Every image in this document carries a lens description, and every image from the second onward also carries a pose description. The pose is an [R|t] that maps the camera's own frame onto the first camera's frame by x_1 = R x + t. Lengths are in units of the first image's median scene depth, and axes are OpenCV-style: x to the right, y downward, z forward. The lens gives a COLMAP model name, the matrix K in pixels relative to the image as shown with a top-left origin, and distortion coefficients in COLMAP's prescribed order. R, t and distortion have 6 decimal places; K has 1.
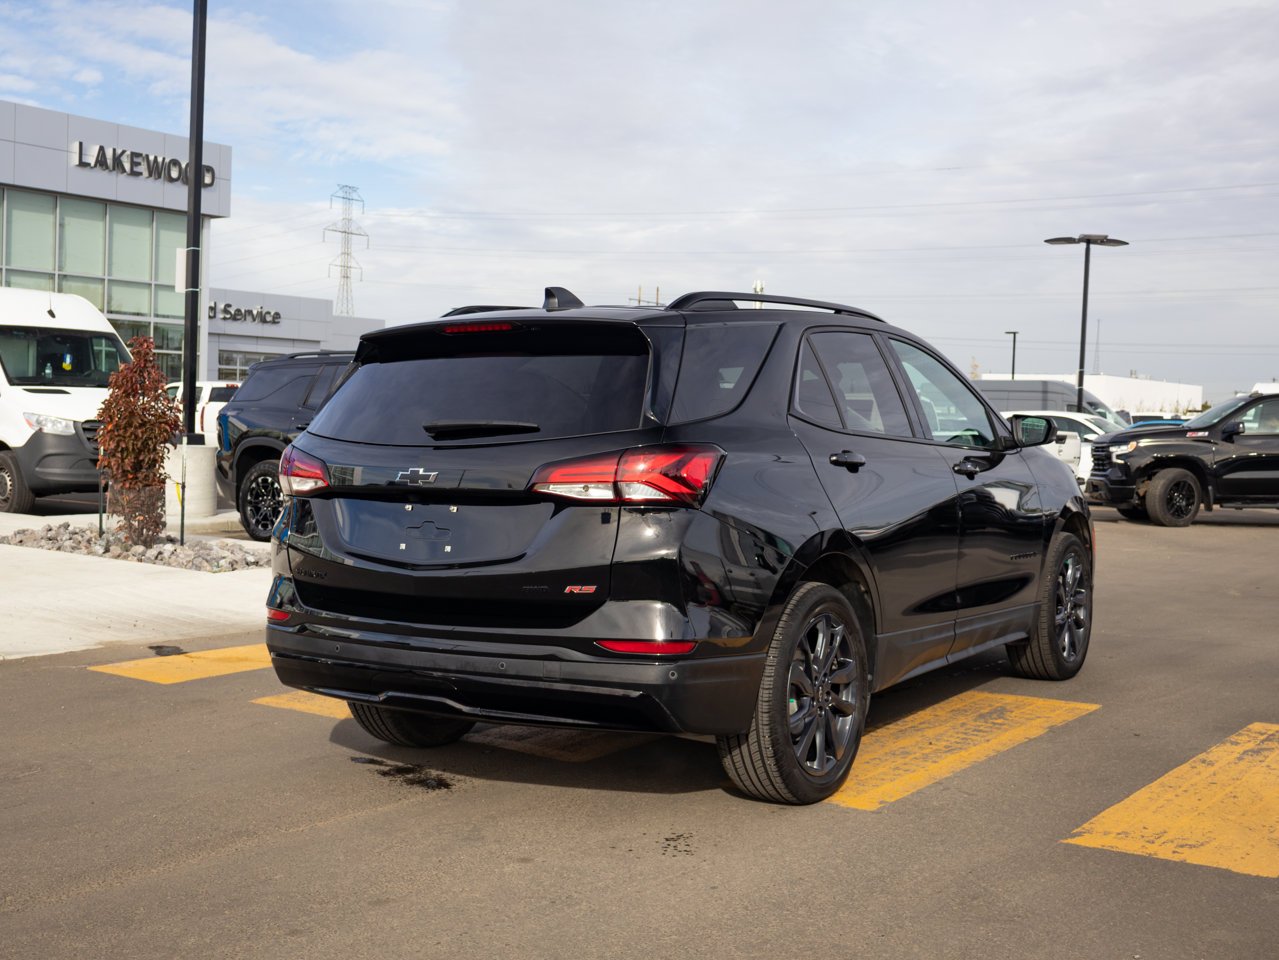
lens RADIAL K [[1542.1, 0, 639.5], [0, 1542.1, 480.0], [0, 0, 1]] dist [-0.012794, 0.005695]
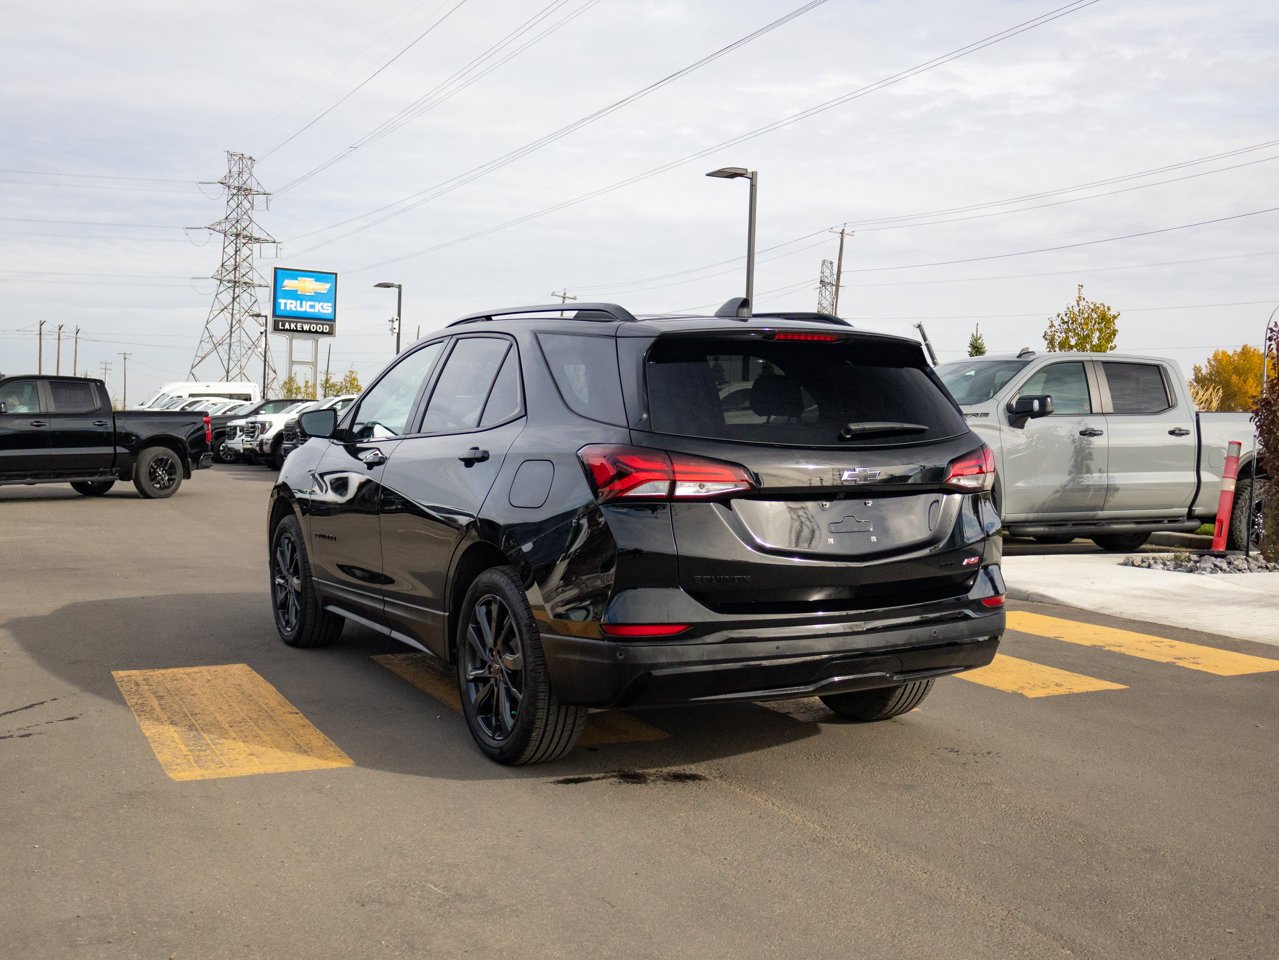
lens RADIAL K [[1430.8, 0, 665.9], [0, 1430.8, 497.5], [0, 0, 1]] dist [-0.022630, 0.006754]
pose [[0.437622, -0.051065, 0.897708, -1.125013], [0.019984, 0.998692, 0.047067, -0.037589], [-0.898937, -0.002657, 0.438070, 0.687062]]
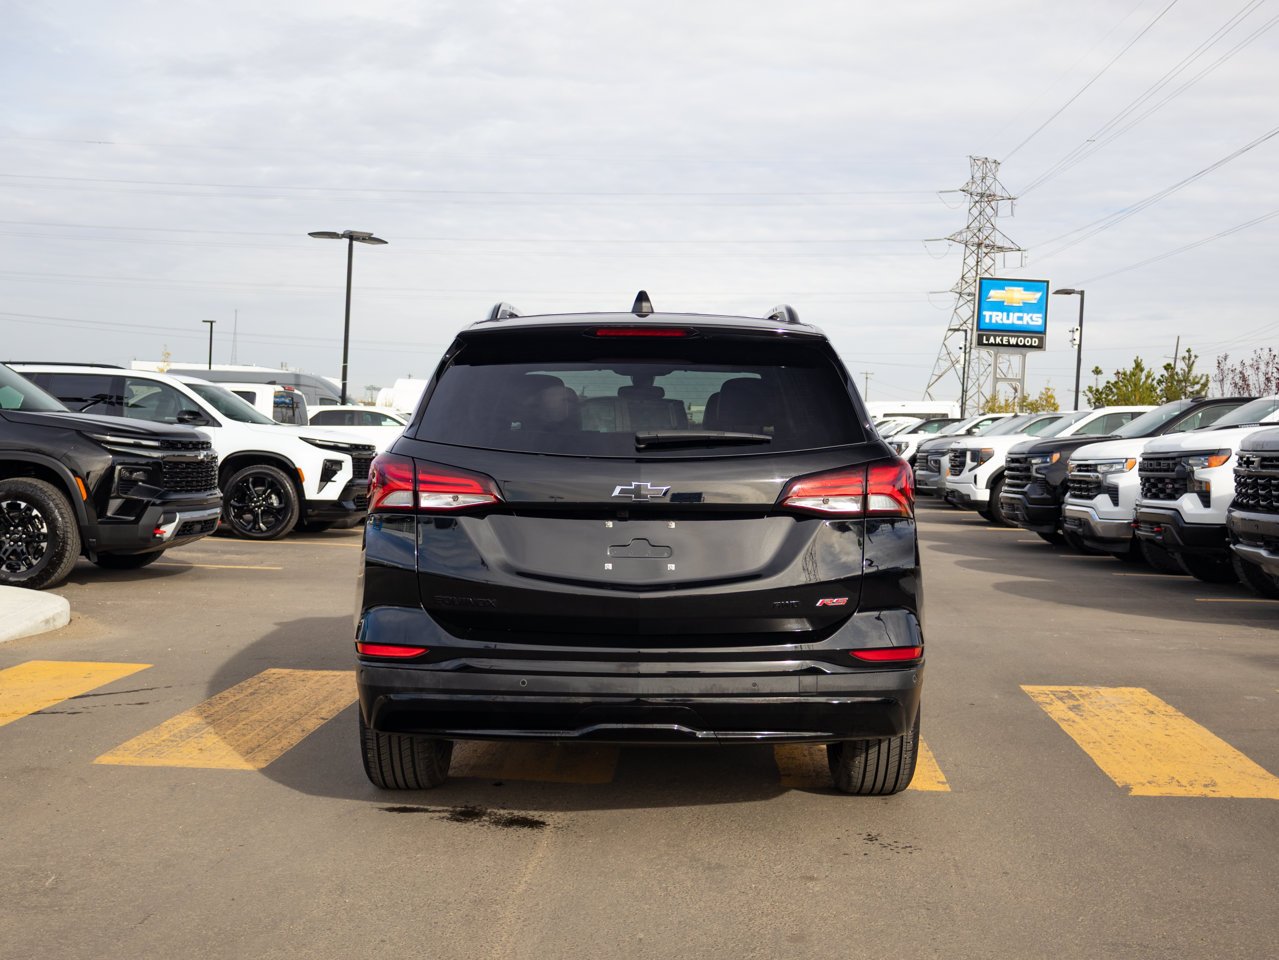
lens RADIAL K [[1564.3, 0, 639.5], [0, 1564.3, 480.0], [0, 0, 1]] dist [0.001916, -0.008602]
pose [[0.832010, -0.011210, 0.554648, -0.678528], [0.007604, 0.999932, 0.008803, -0.017687], [-0.554709, -0.003107, 0.832039, 0.212105]]
